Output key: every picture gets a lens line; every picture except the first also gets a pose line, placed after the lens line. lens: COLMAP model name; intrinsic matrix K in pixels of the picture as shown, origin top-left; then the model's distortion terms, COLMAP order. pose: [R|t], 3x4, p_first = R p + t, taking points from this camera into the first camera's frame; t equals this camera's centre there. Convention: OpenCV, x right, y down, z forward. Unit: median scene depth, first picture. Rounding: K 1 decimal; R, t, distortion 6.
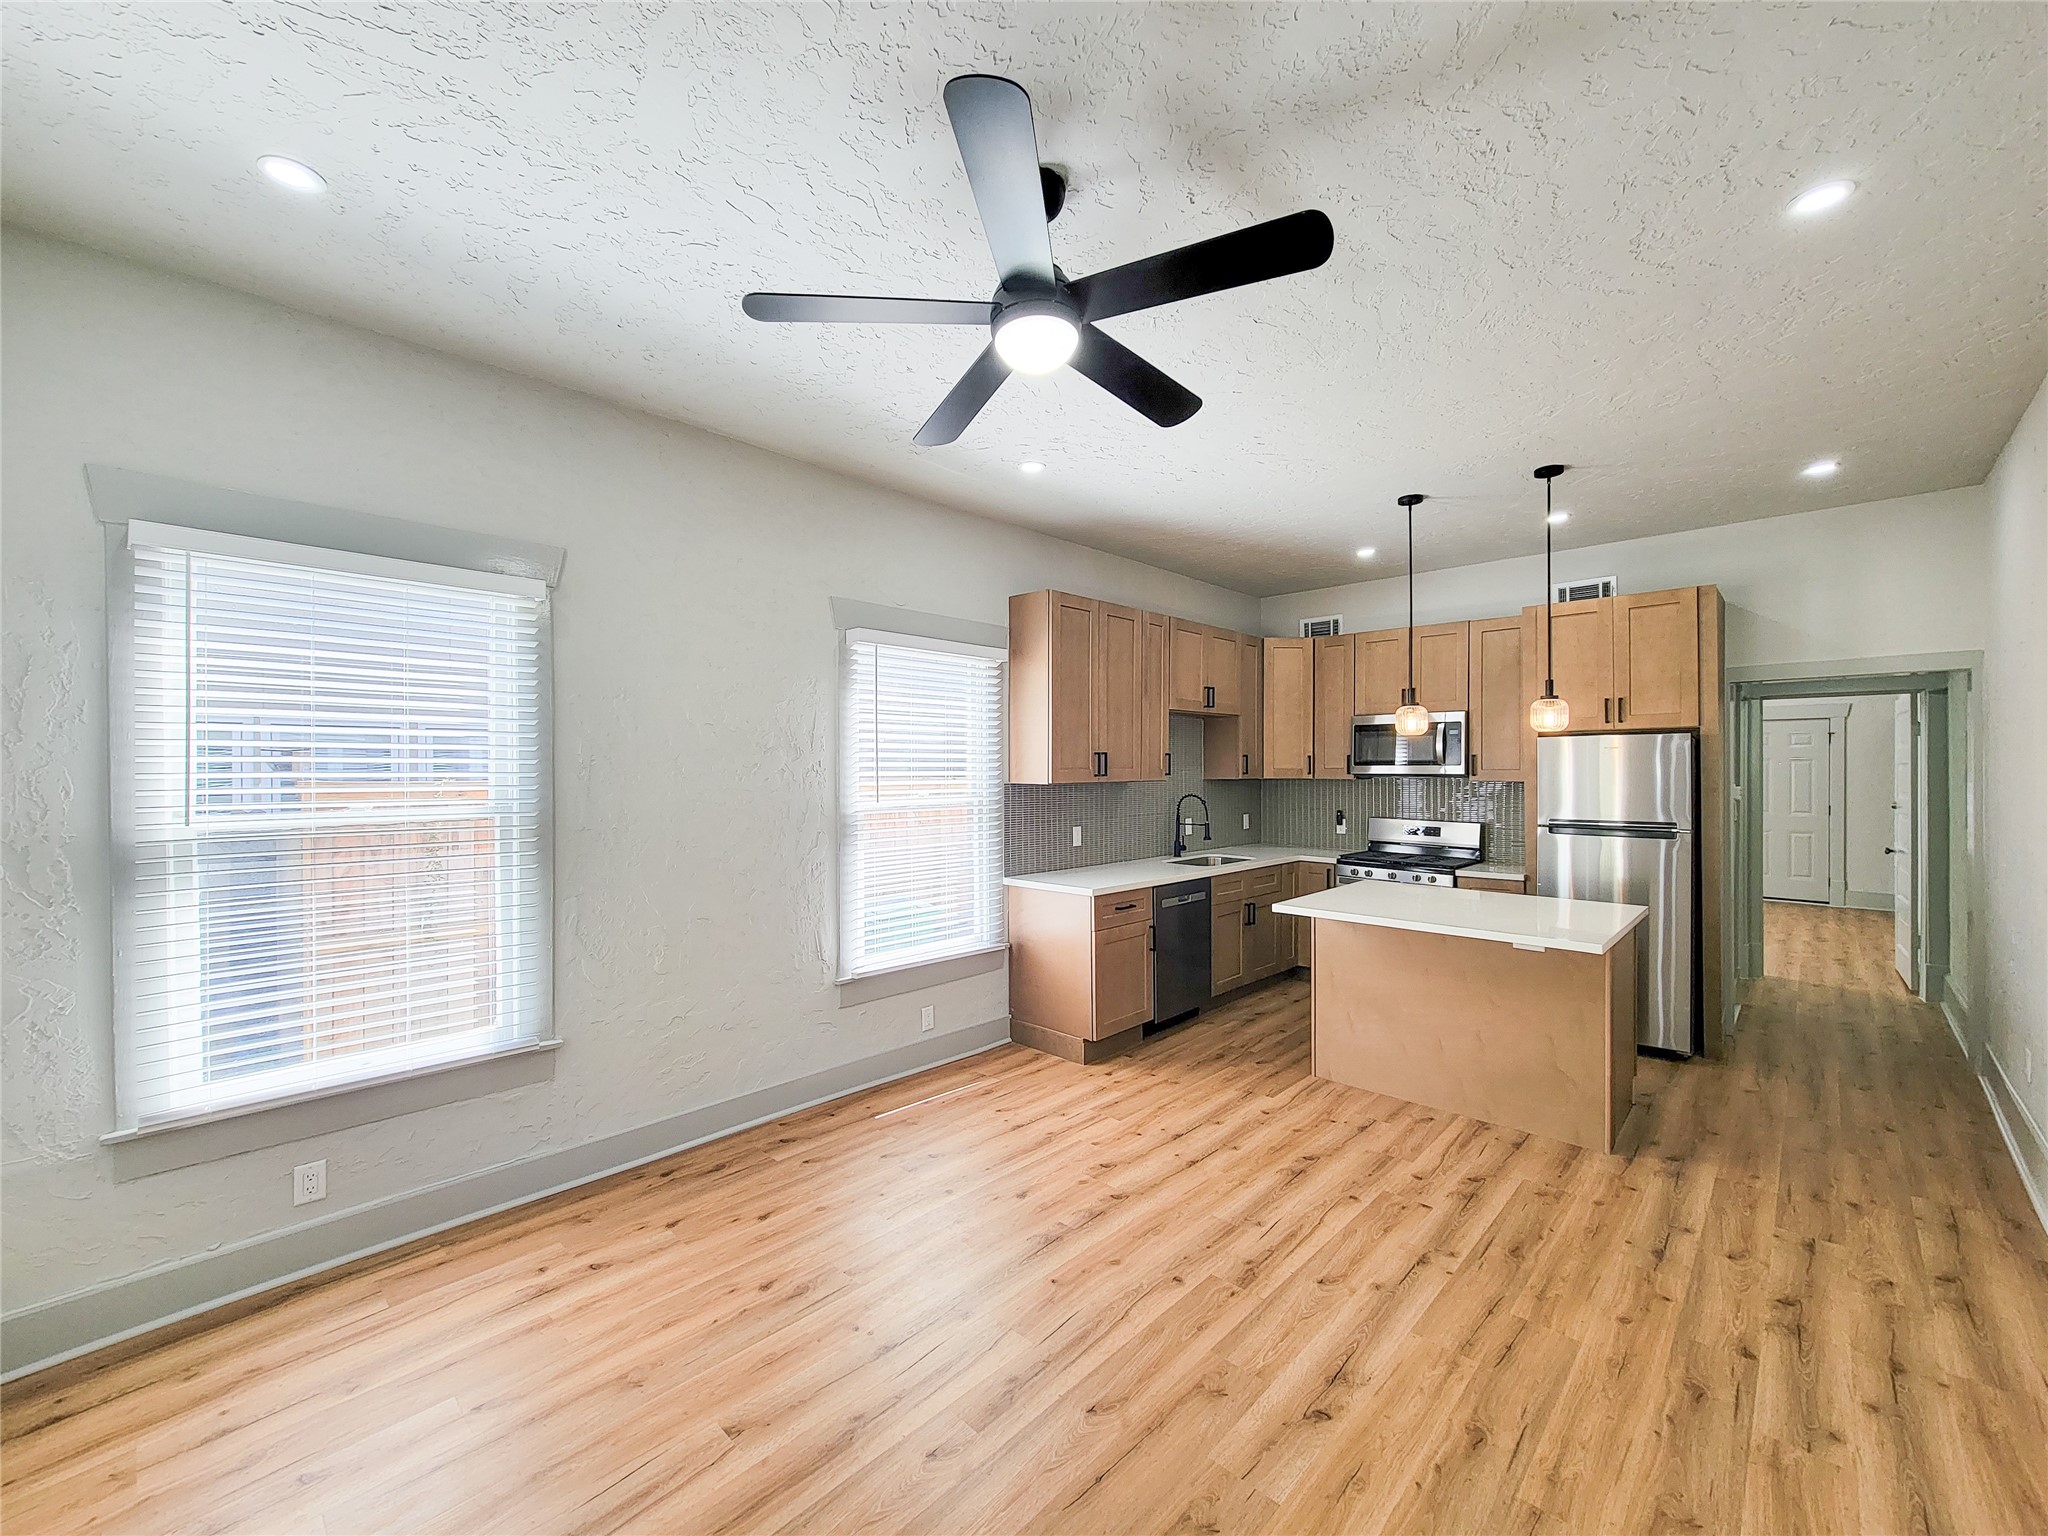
lens RADIAL K [[831.7, 0, 1034.2], [0, 831.7, 766.5], [0, 0, 1]] dist [0.000815, -0.000756]
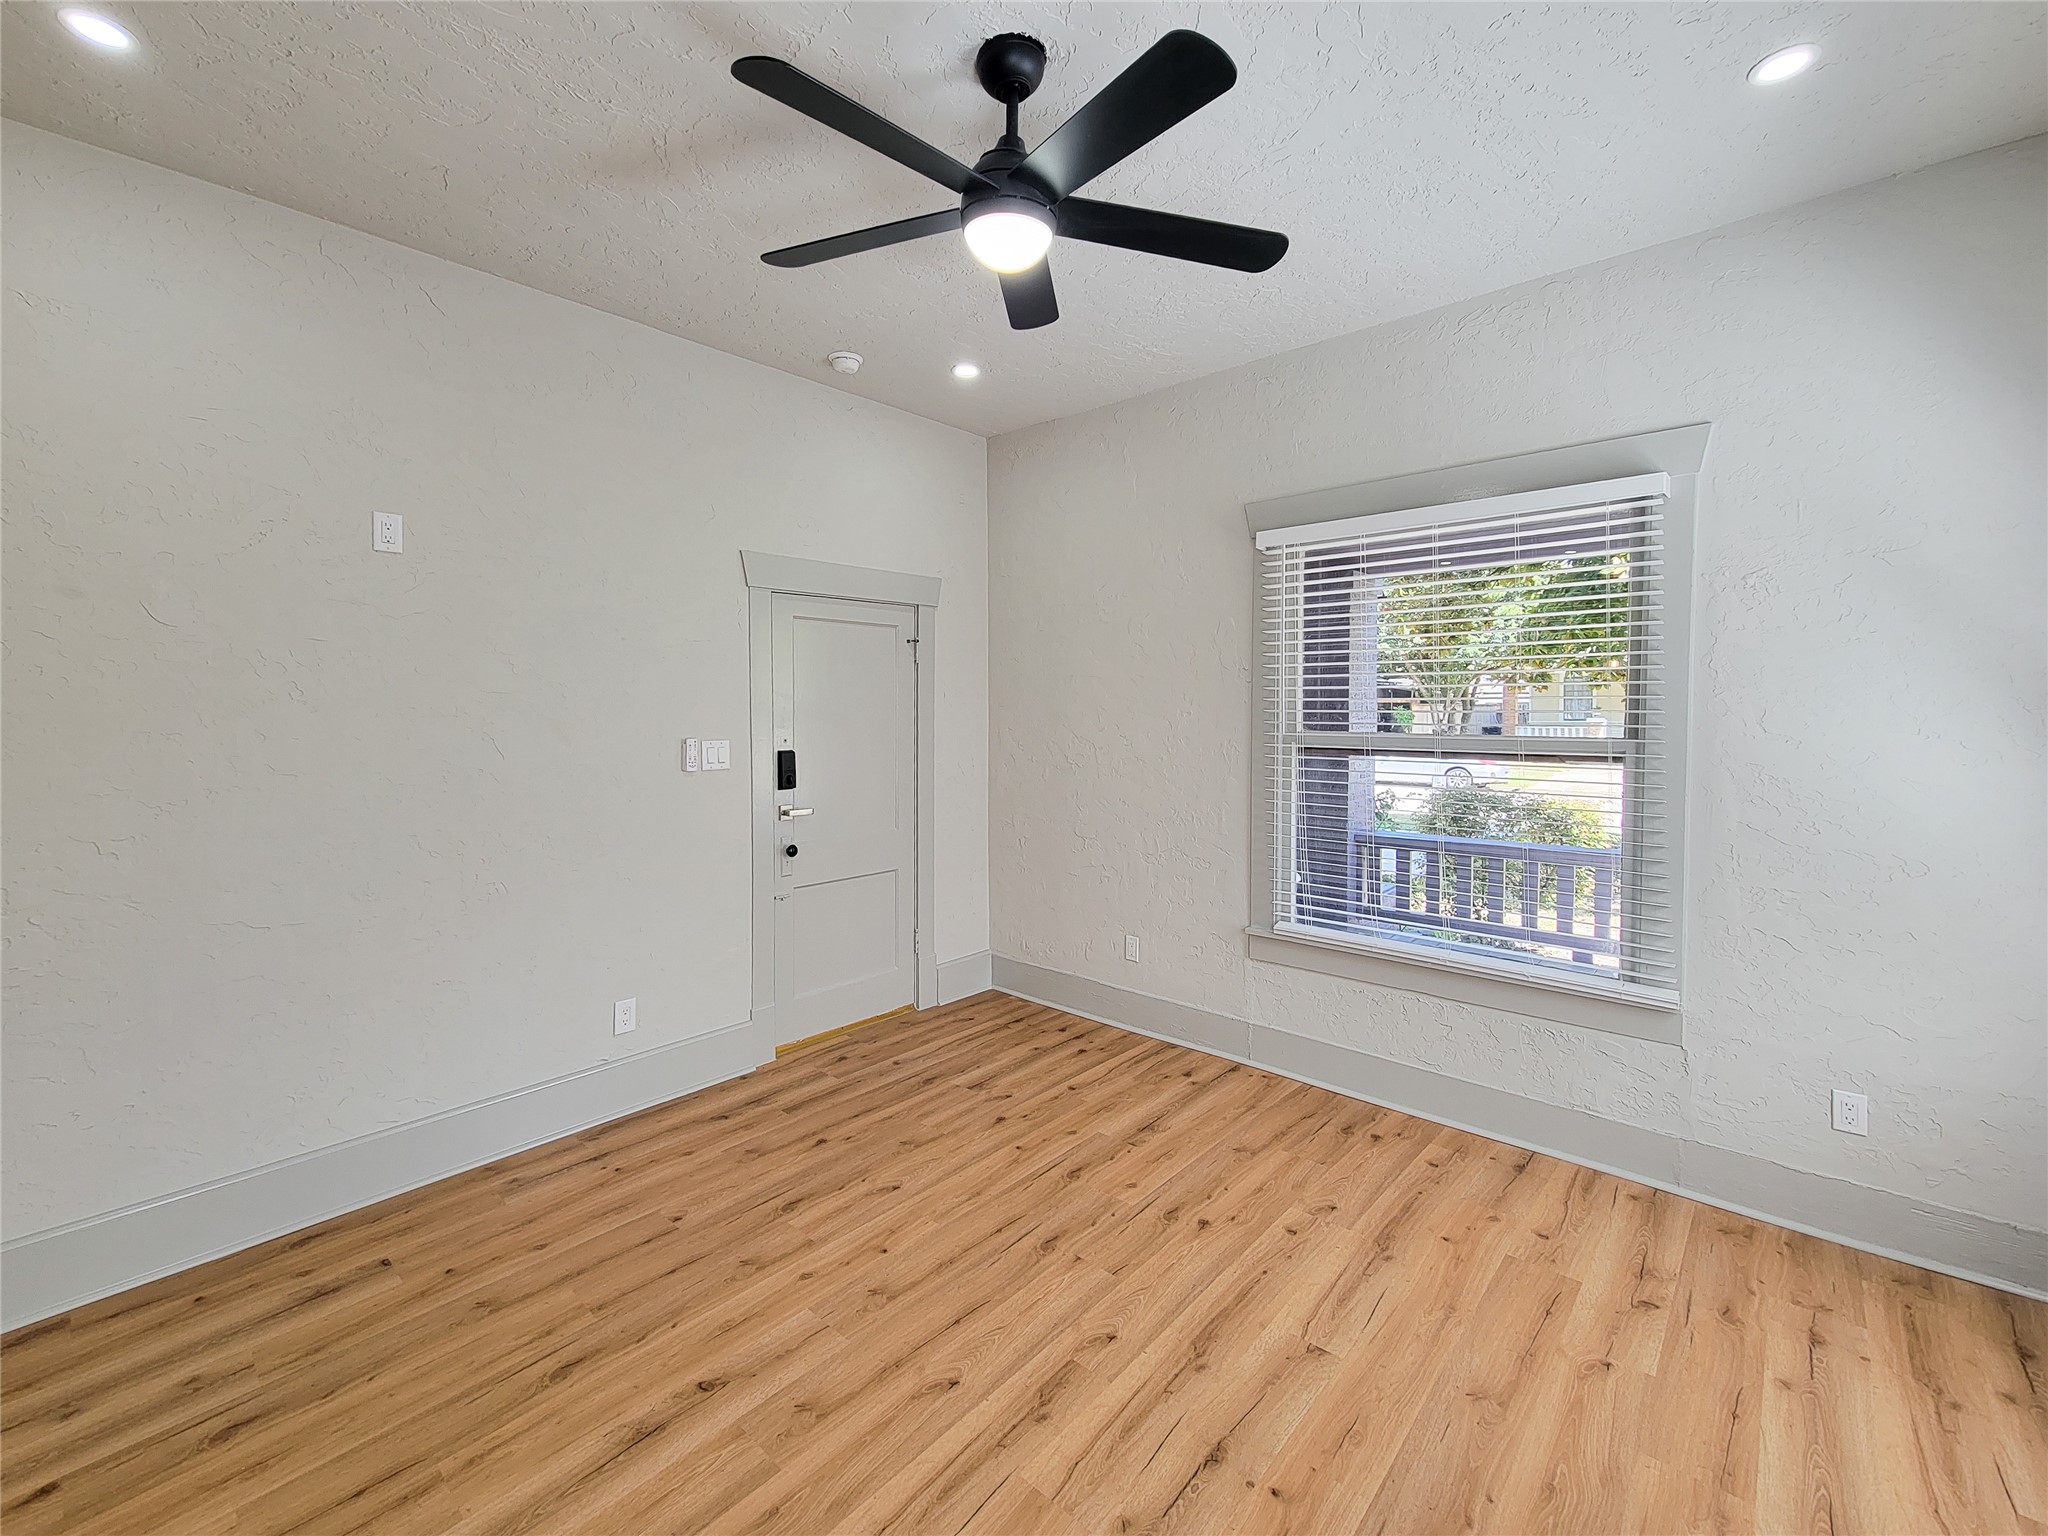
lens RADIAL K [[857.6, 0, 1009.8], [0, 857.6, 731.0], [0, 0, 1]] dist [0.001157, -0.001082]
pose [[-0.999928, 0.006081, -0.010360, 0.006147], [0.005783, 0.999575, 0.028556, 0.012054], [0.010529, 0.028494, -0.999539, 0.973241]]
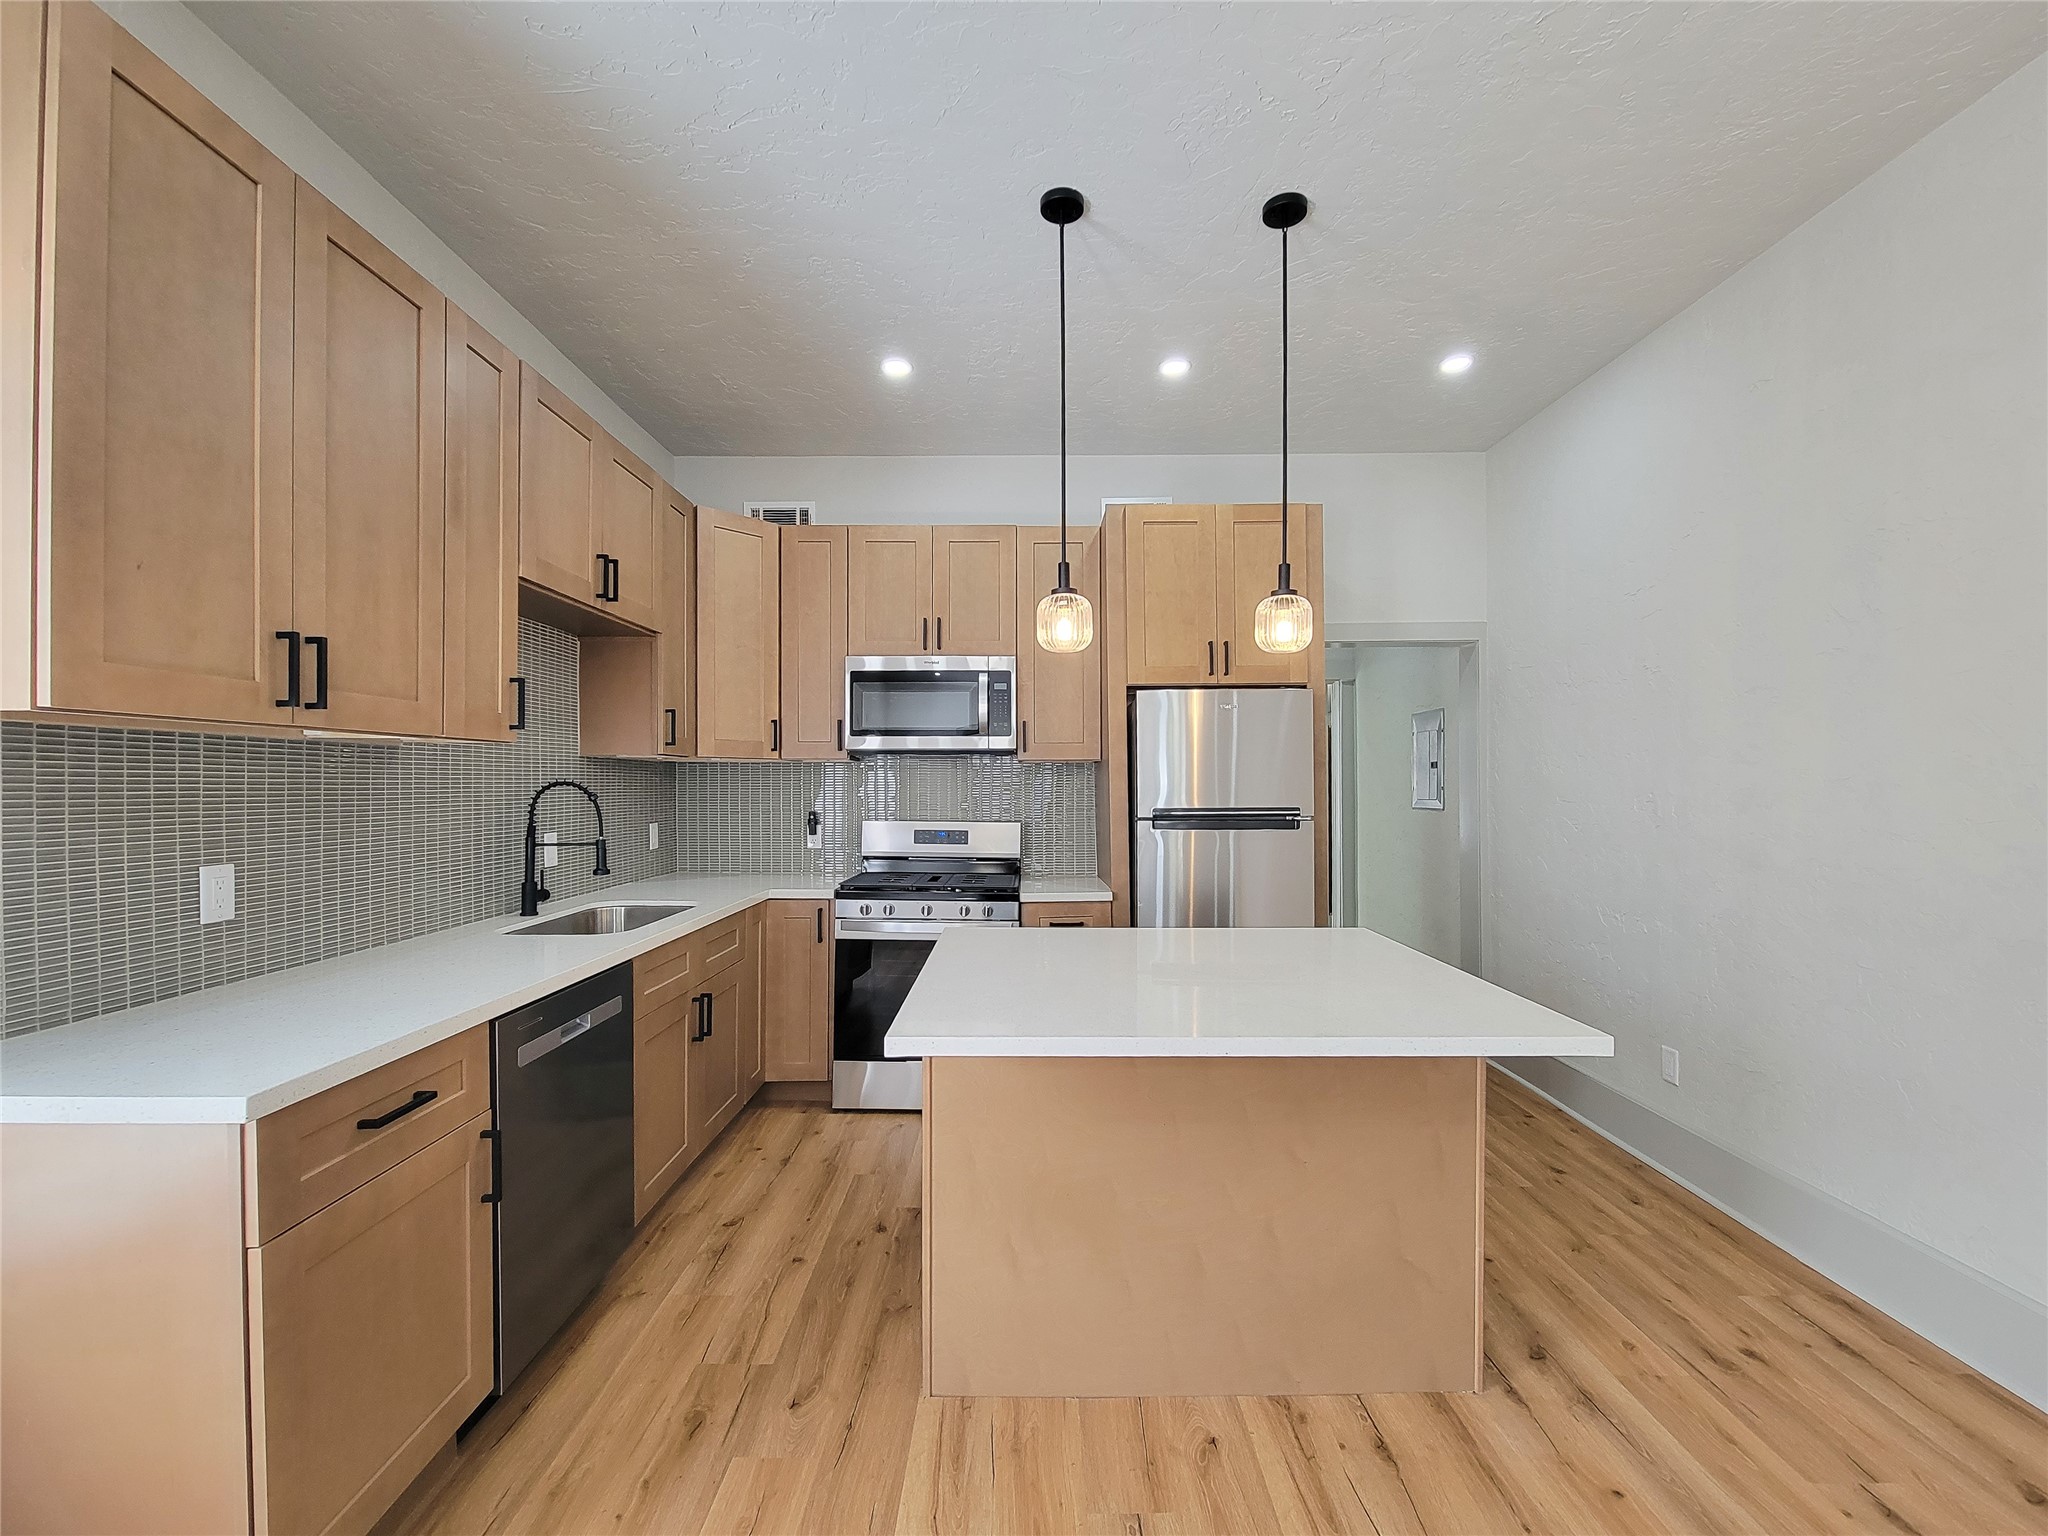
lens RADIAL K [[852.0, 0, 1028.9], [0, 852.0, 784.3], [0, 0, 1]] dist [0.000514, -0.000404]
pose [[0.726615, -0.001183, 0.687044, 0.069810], [0.000429, 0.999999, 0.001268, 0.050957], [-0.687045, -0.000627, 0.726615, 0.676080]]
